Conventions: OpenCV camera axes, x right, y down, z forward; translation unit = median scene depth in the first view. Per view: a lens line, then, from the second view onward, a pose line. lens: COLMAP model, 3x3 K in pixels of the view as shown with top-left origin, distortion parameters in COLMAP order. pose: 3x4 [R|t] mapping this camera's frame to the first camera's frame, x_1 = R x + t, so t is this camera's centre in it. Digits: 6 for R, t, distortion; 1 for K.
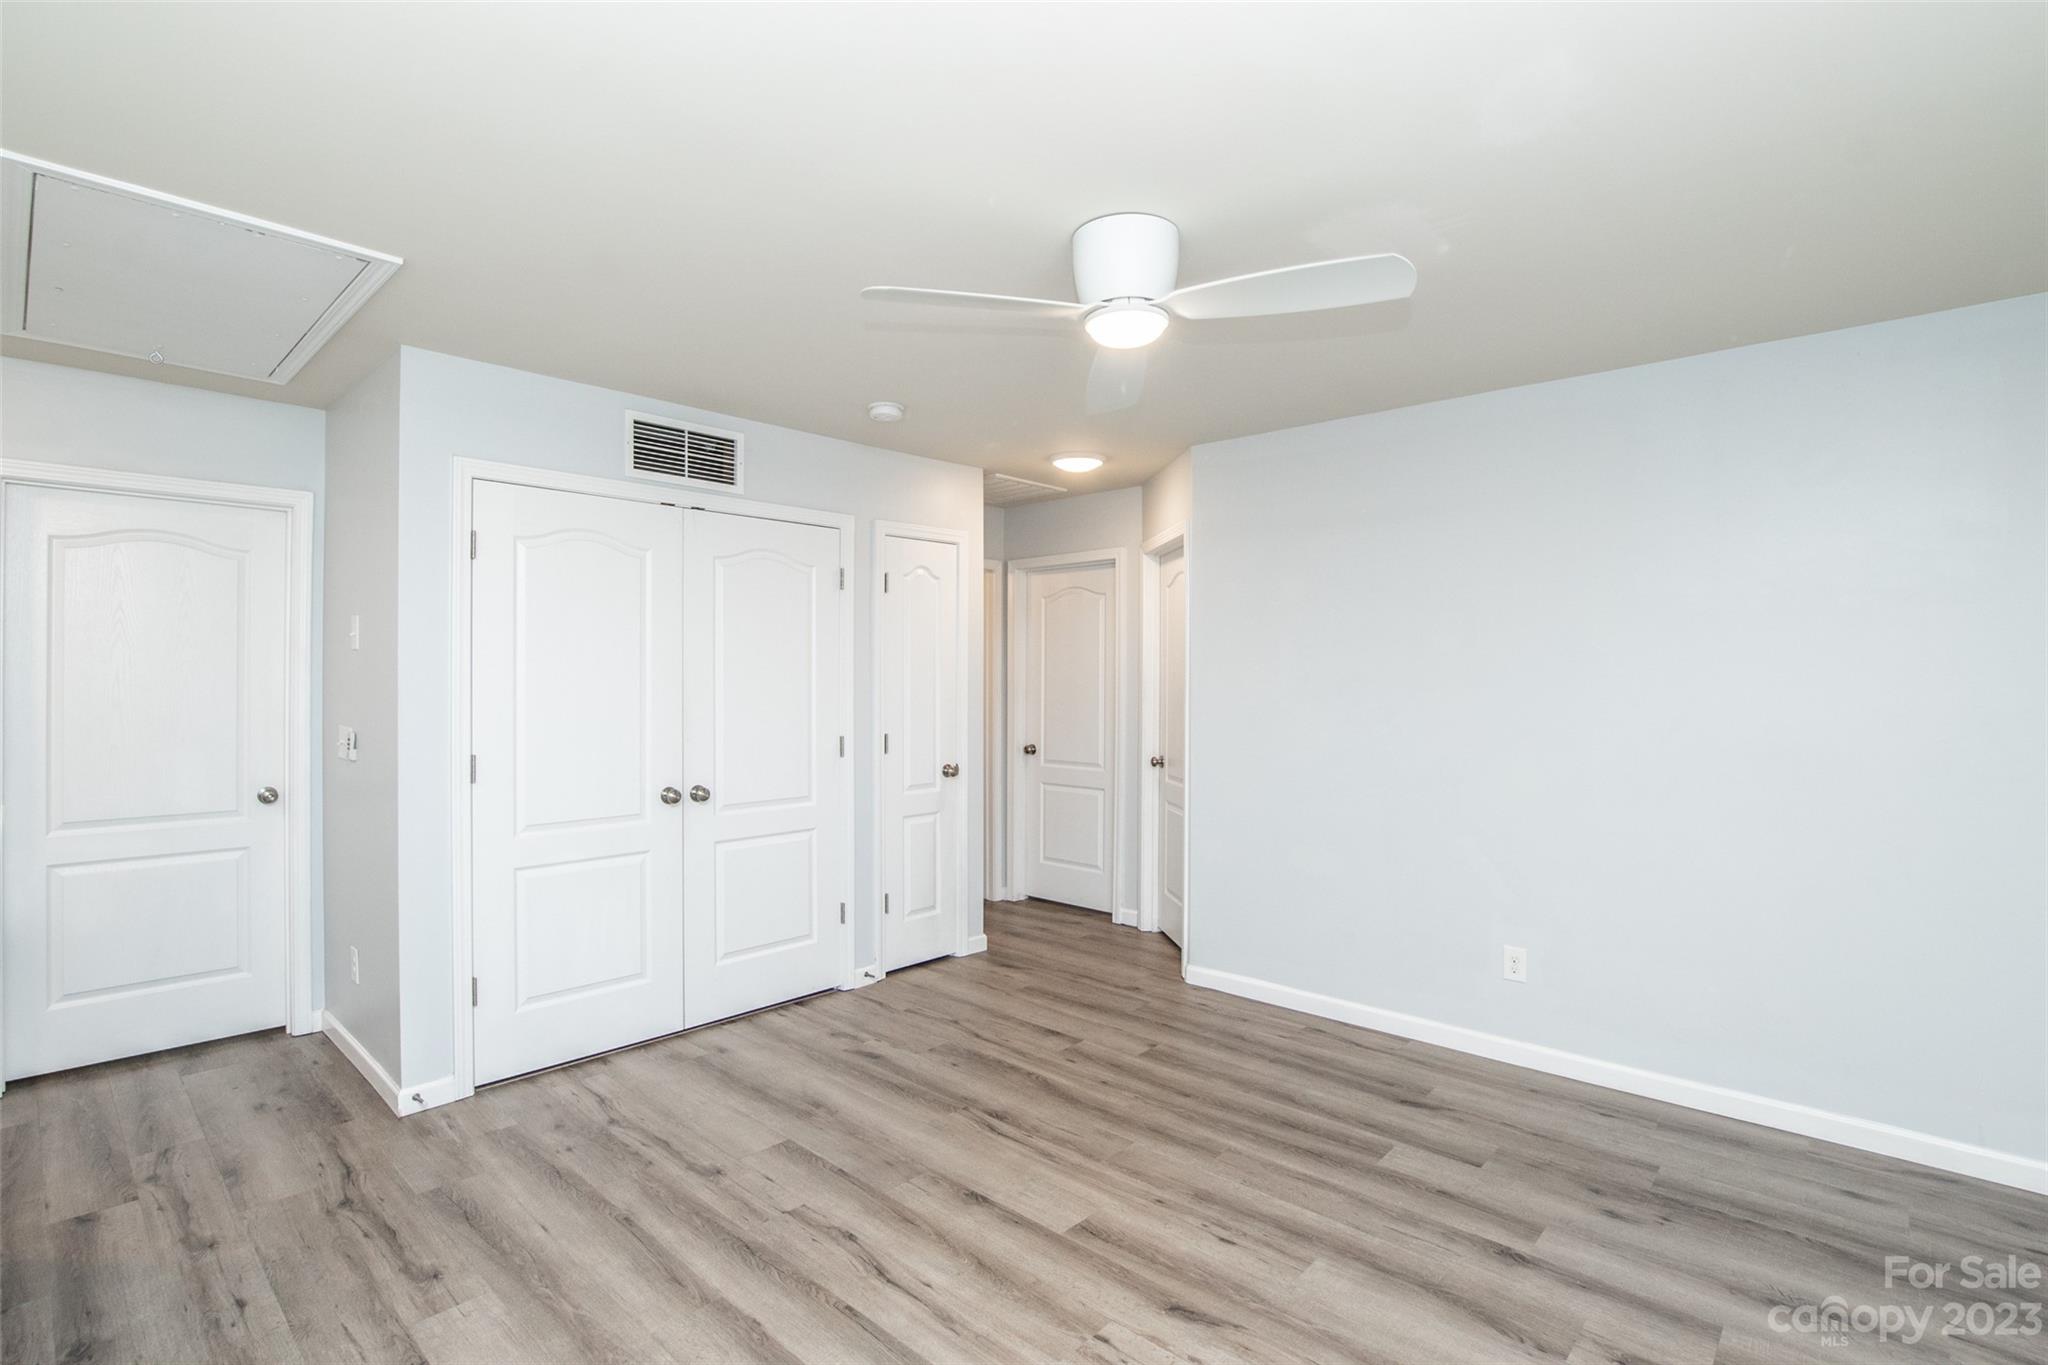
lens RADIAL K [[953.6, 0, 1009.6], [0, 953.6, 665.4], [0, 0, 1]] dist [-0.037242, 0.006237]
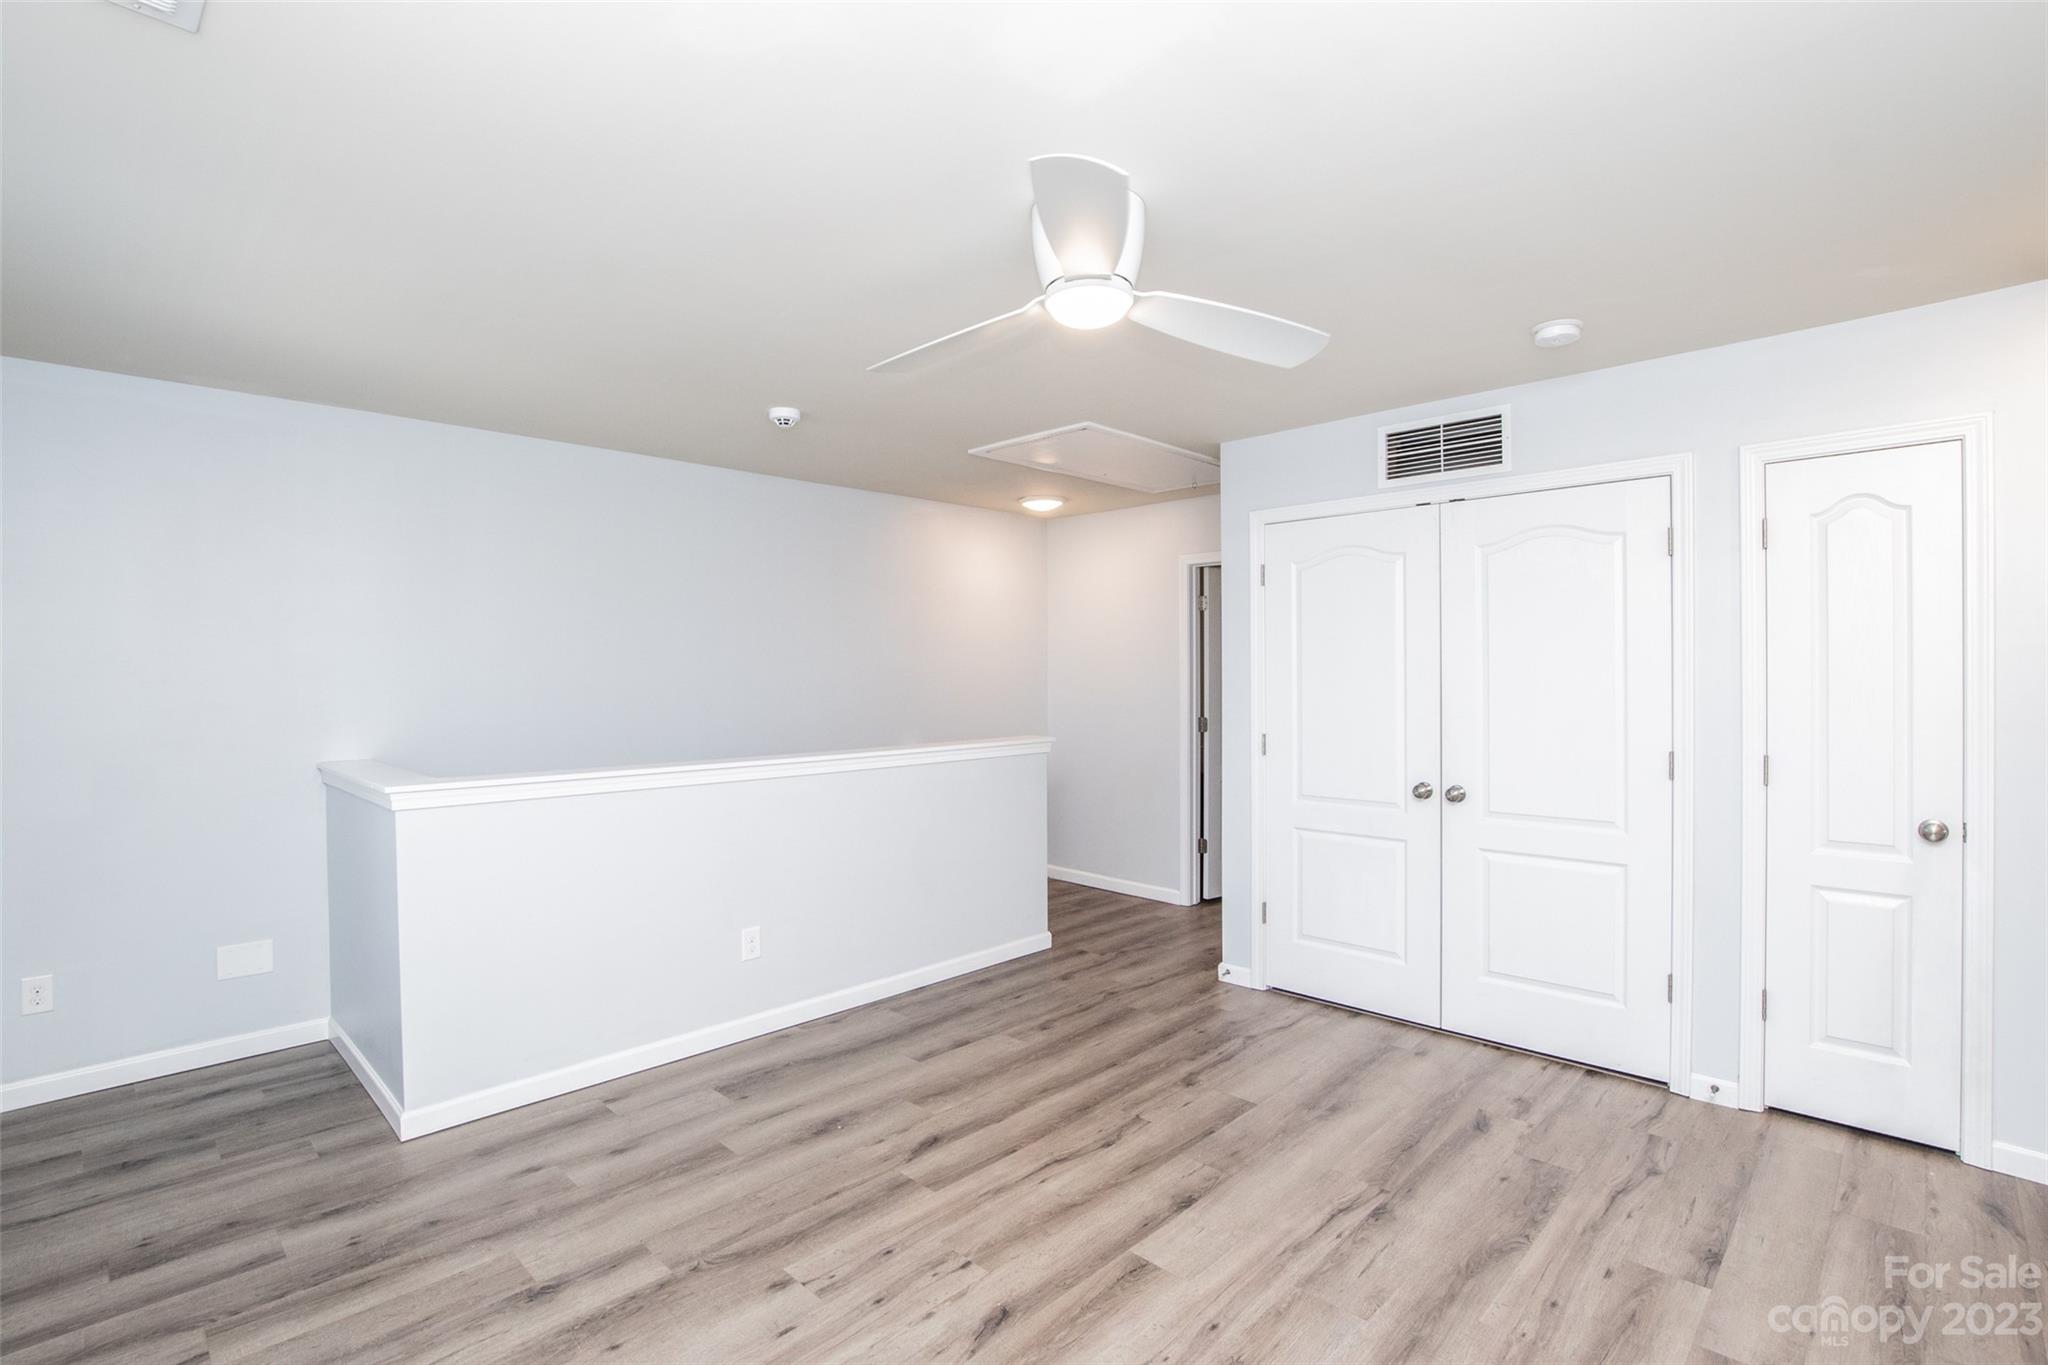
lens RADIAL K [[953.6, 0, 1033.3], [0, 953.6, 676.9], [0, 0, 1]] dist [-0.037242, 0.006237]
pose [[-0.011553, -0.000127, -0.999933, 0.777583], [0.018937, 0.999821, -0.000346, 0.008285], [0.999754, -0.018940, -0.011548, 0.700194]]
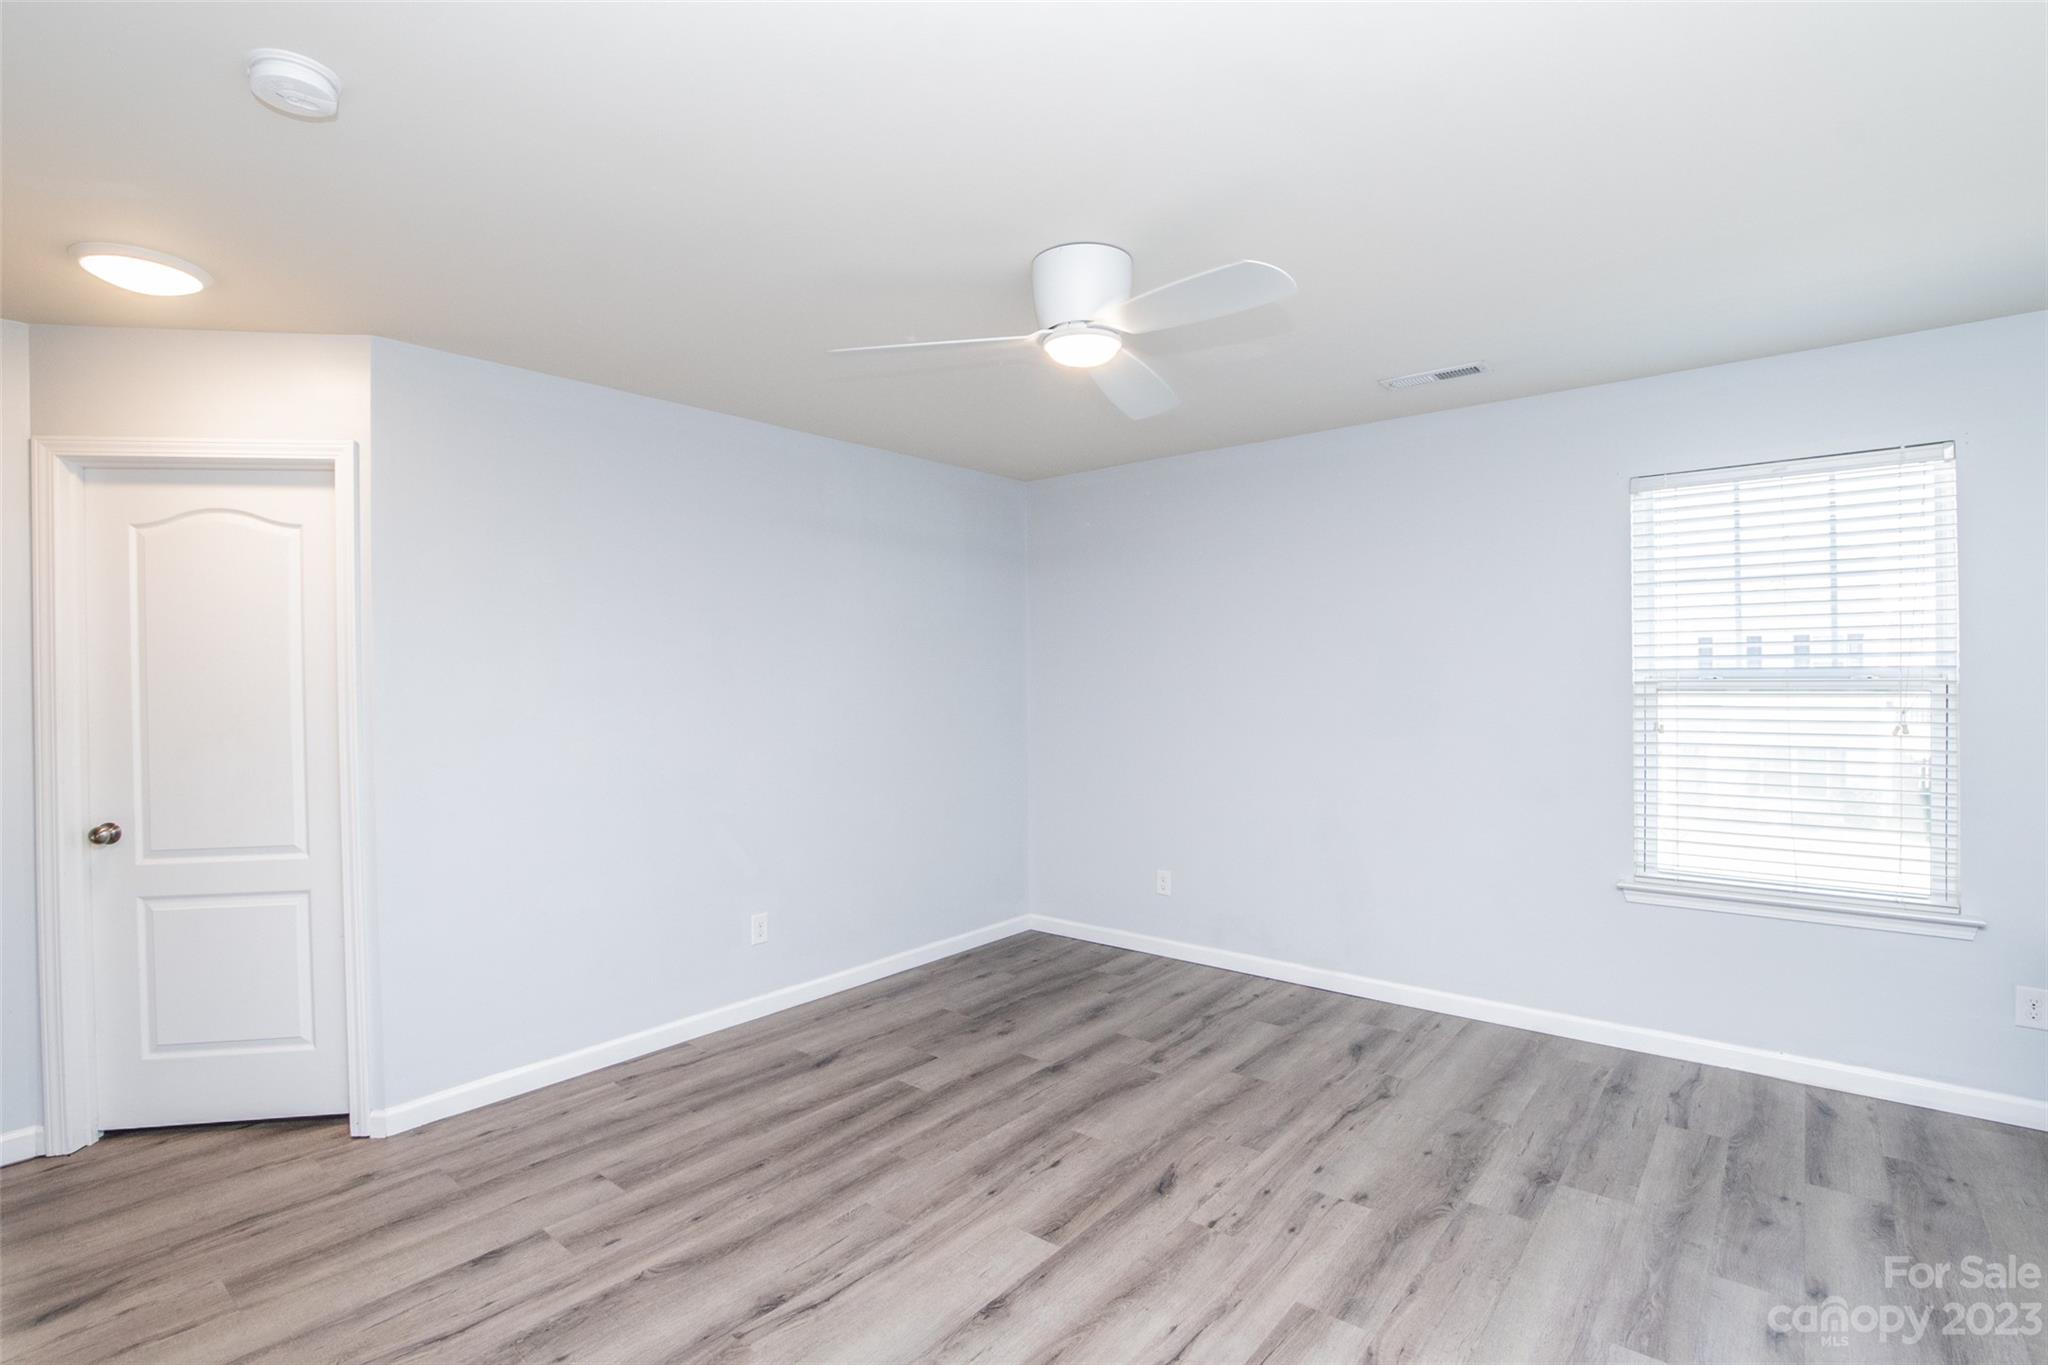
lens RADIAL K [[953.6, 0, 1007.1], [0, 953.6, 672.4], [0, 0, 1]] dist [-0.037242, 0.006237]
pose [[-0.044847, 0.002442, 0.998991, -0.695989], [-0.003246, 0.999991, -0.002591, 0.008154], [-0.998989, -0.003359, -0.044838, 0.834416]]
